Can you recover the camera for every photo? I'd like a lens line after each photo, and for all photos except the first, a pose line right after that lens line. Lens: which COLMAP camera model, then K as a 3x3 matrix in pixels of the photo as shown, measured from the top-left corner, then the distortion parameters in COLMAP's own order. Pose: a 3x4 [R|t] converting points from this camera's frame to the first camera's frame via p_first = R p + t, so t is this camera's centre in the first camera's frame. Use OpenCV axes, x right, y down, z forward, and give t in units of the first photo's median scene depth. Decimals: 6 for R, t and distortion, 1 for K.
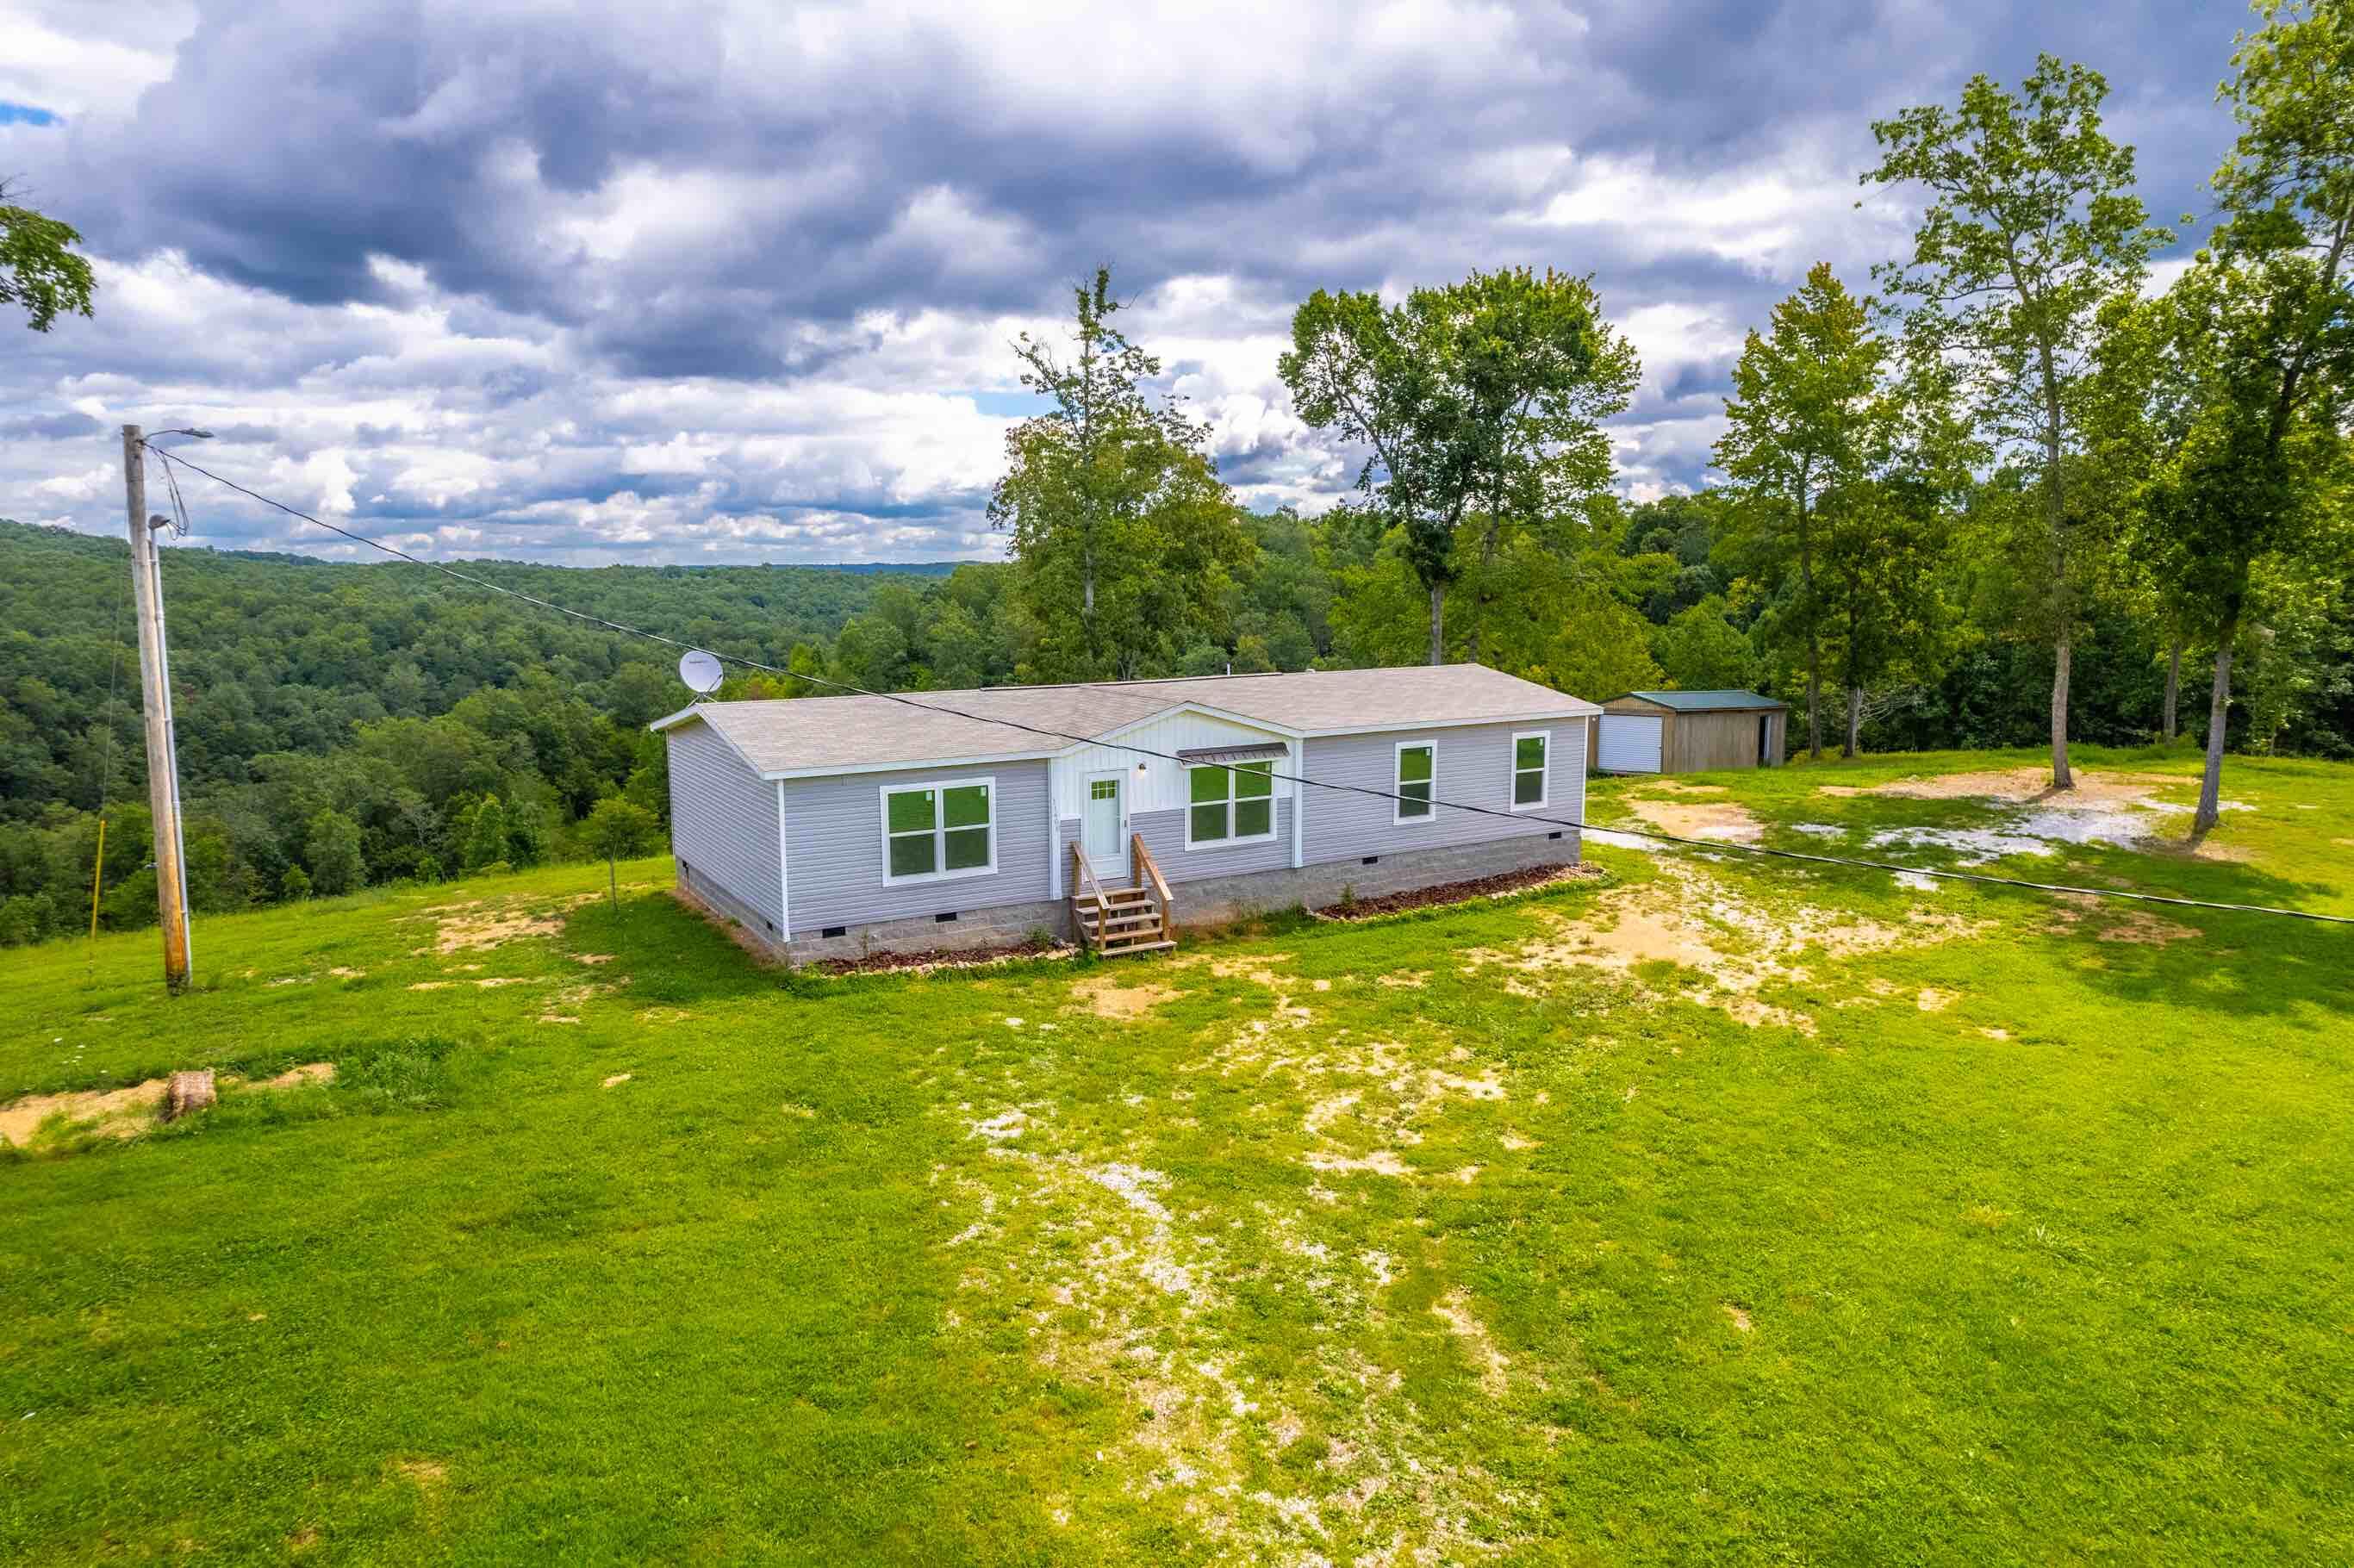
lens RADIAL K [[1499.7, 0, 1170.3], [0, 1499.7, 783.9], [0, 0, 1]] dist [-0.058121, 0.035277]
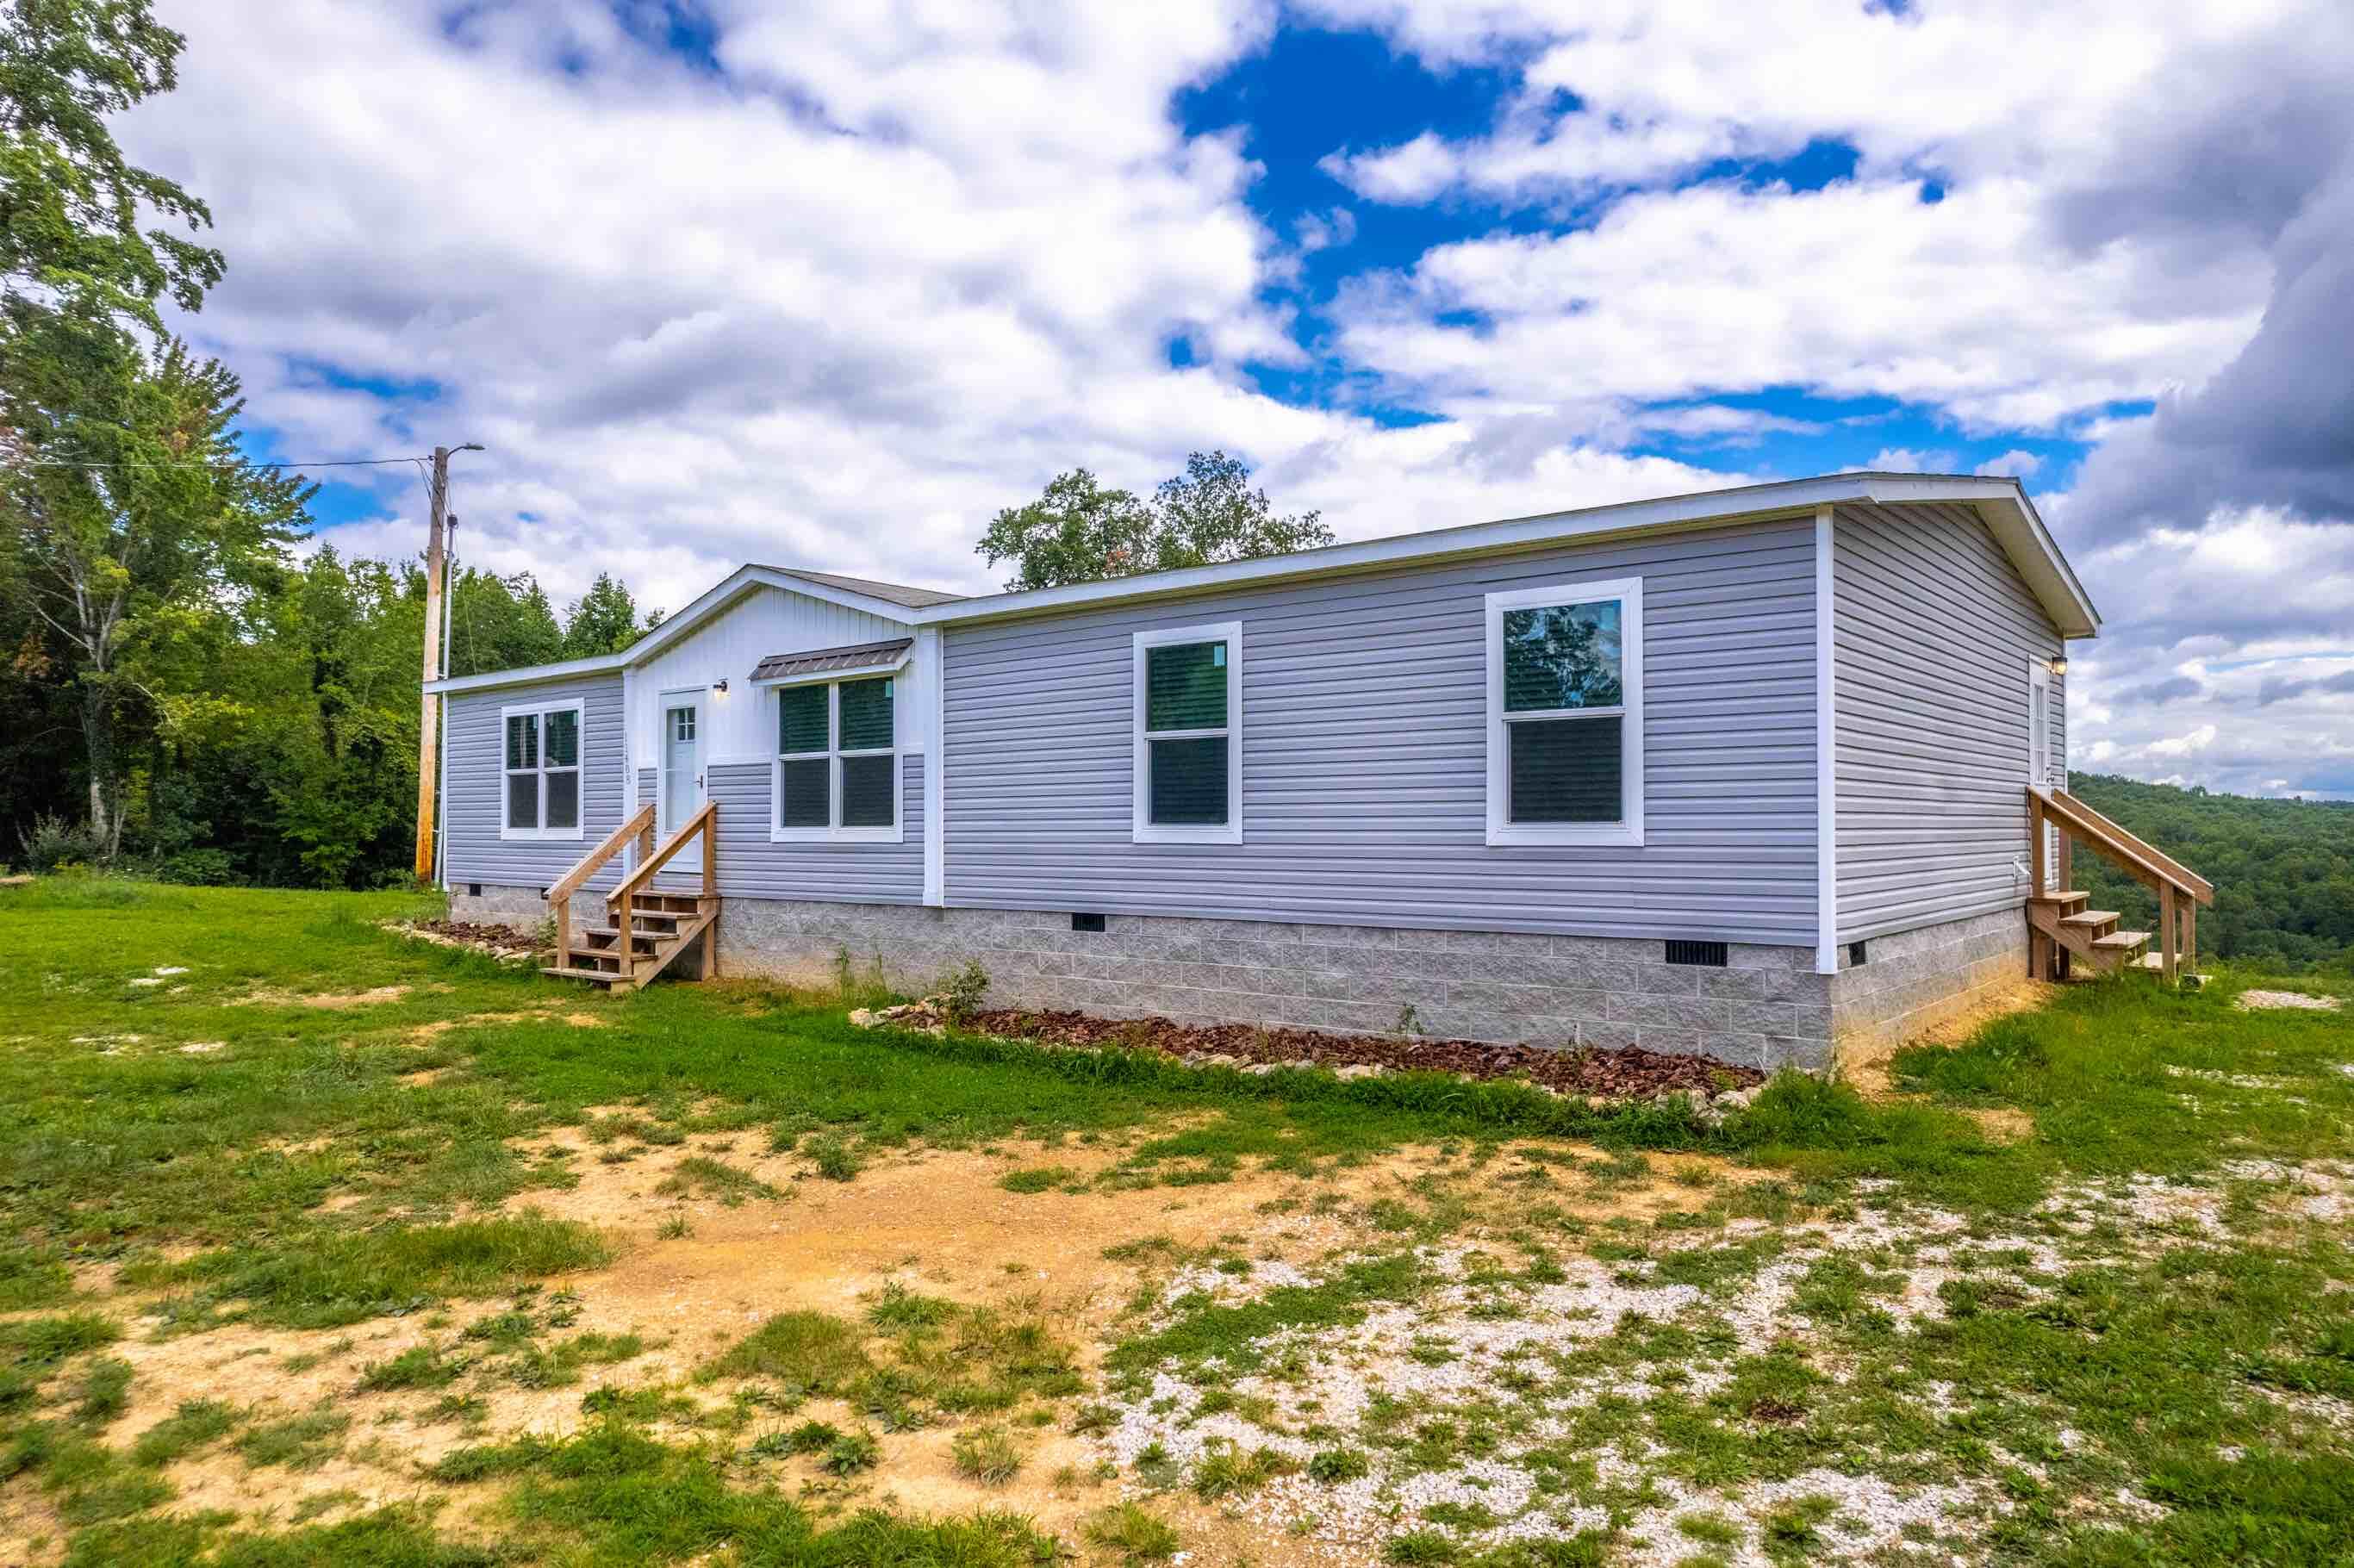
lens RADIAL K [[1499.7, 0, 1184.5], [0, 1499.7, 778.5], [0, 0, 1]] dist [-0.058121, 0.035277]
pose [[0.336359, -0.027613, -0.941329, 0.577162], [-0.138061, 0.987324, -0.078295, 0.044121], [0.931559, 0.156296, 0.328283, 0.958344]]
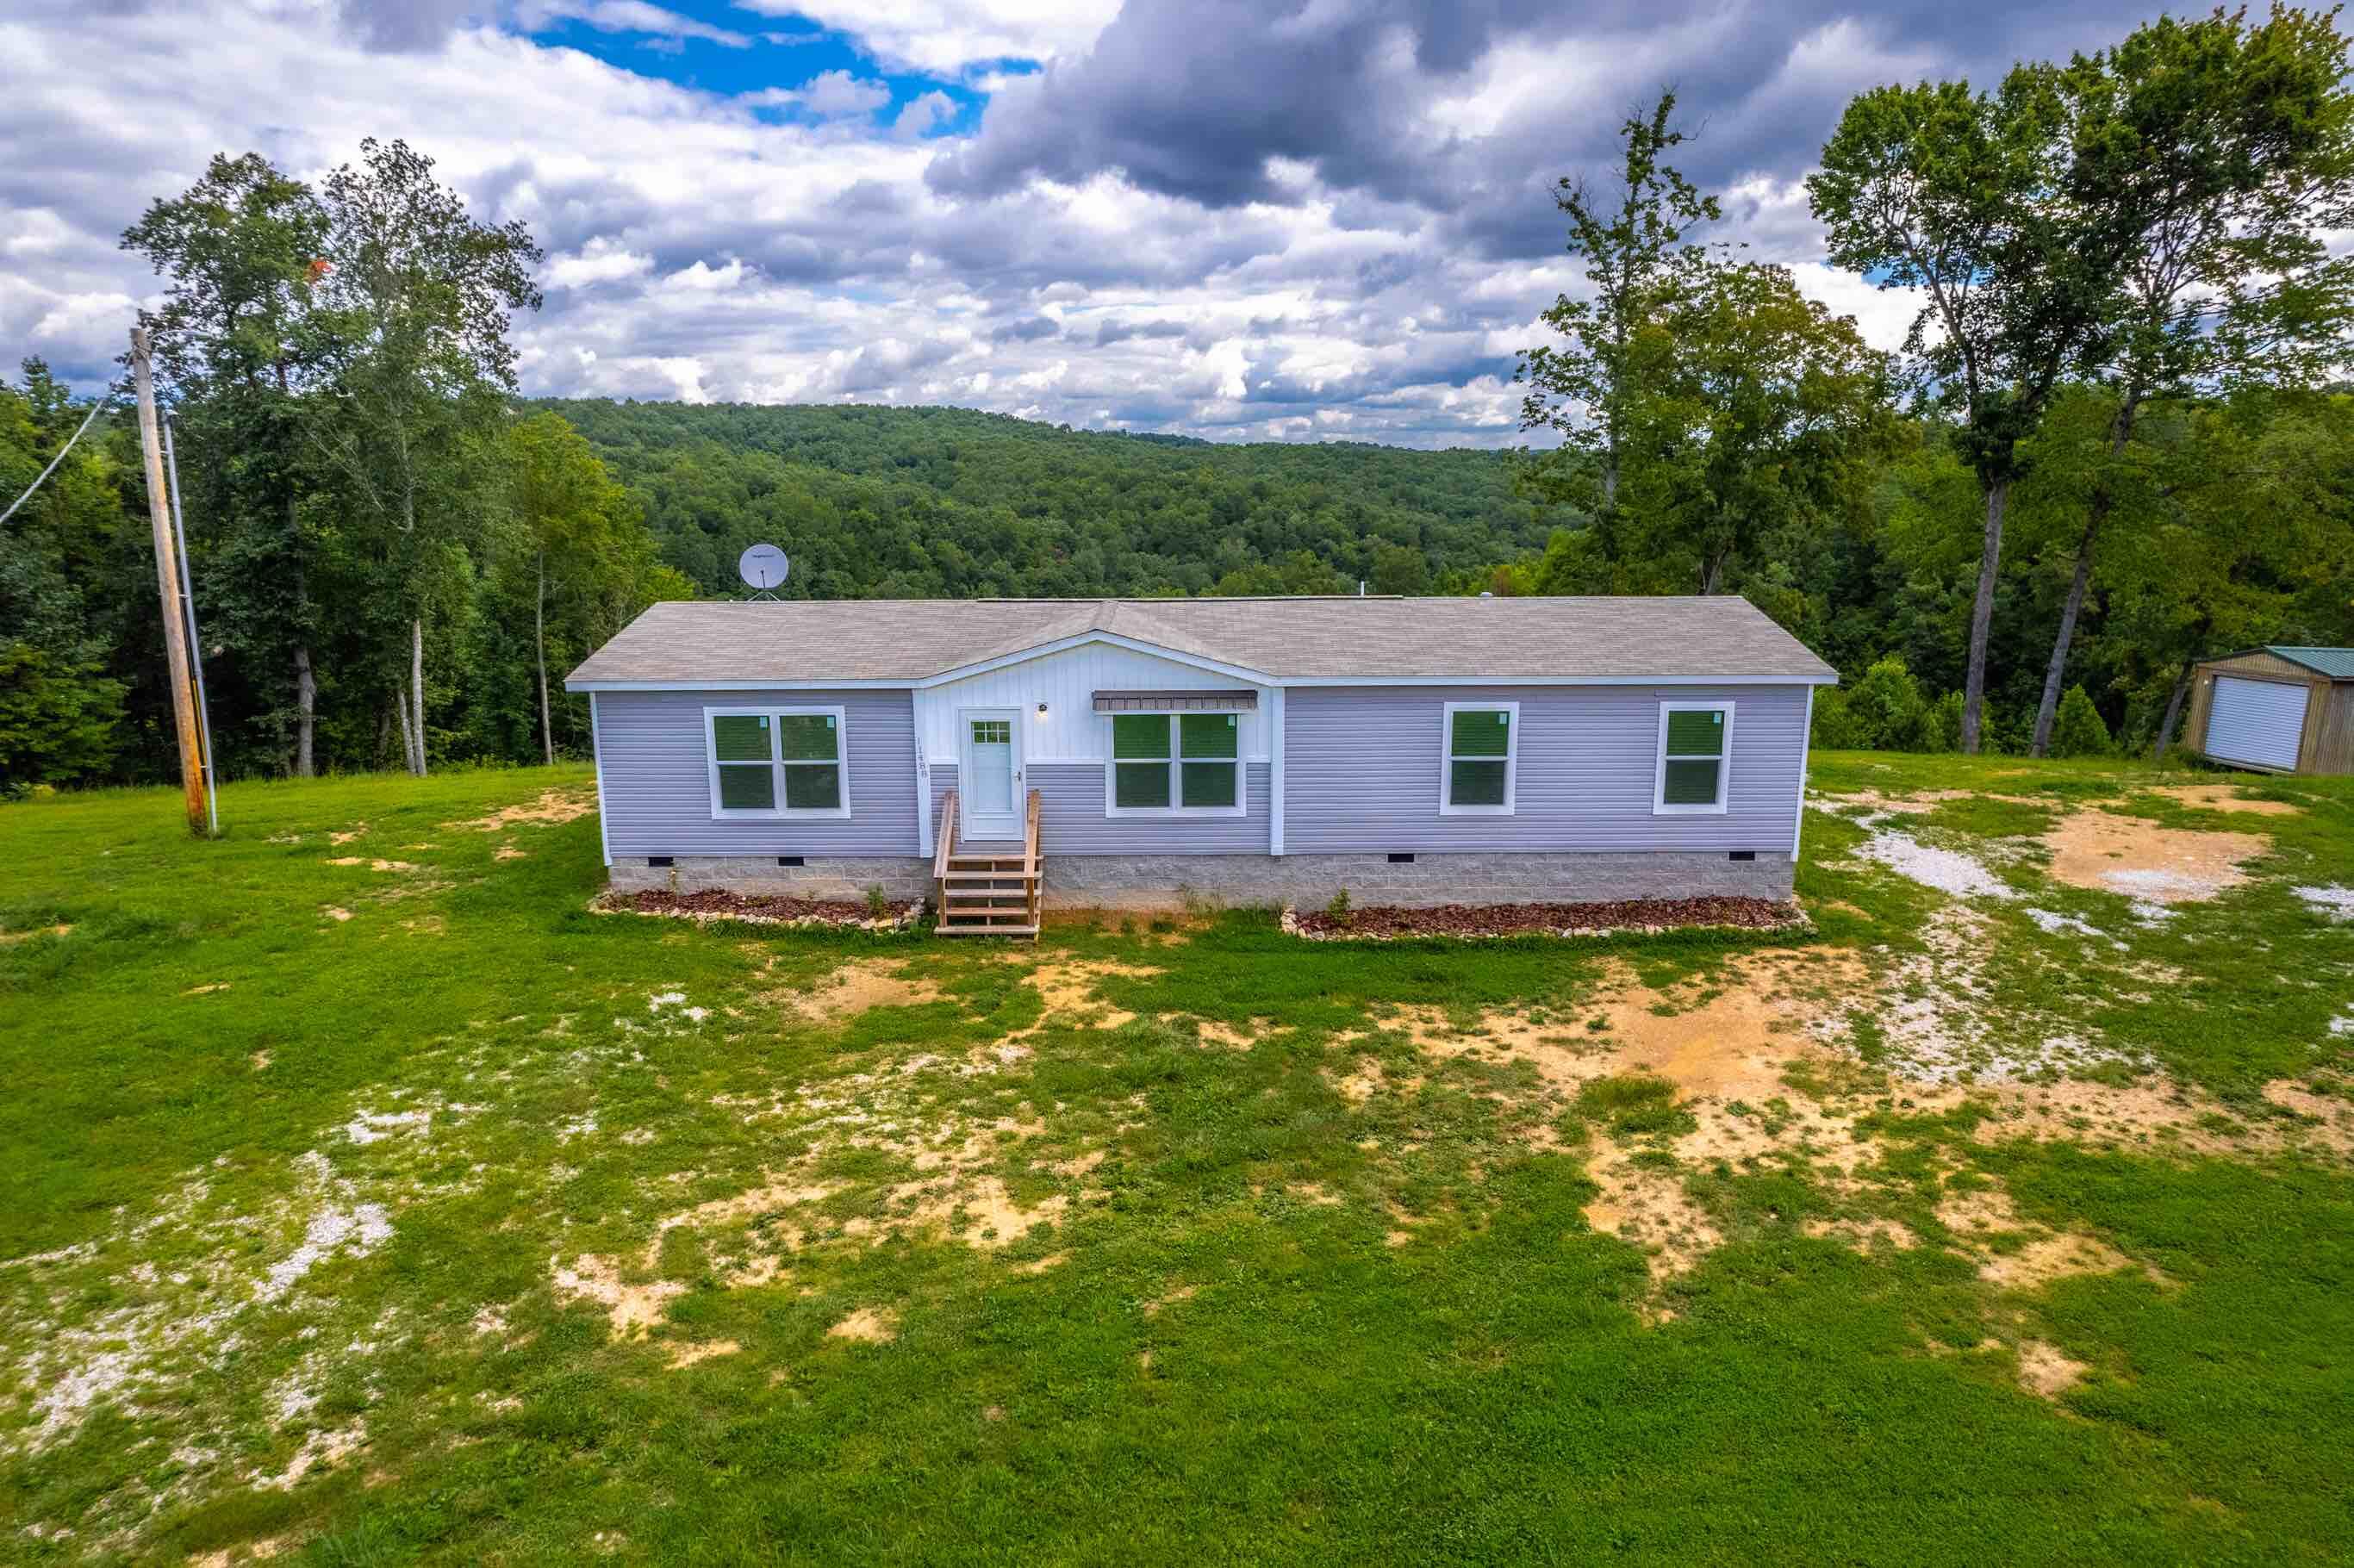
lens RADIAL K [[1499.7, 0, 1183.1], [0, 1499.7, 785.9], [0, 0, 1]] dist [-0.058121, 0.035277]
pose [[0.857297, 0.112952, -0.502278, 0.443788], [-0.074133, 0.992552, 0.096671, -0.051891], [0.509456, -0.045641, 0.859285, 0.336779]]
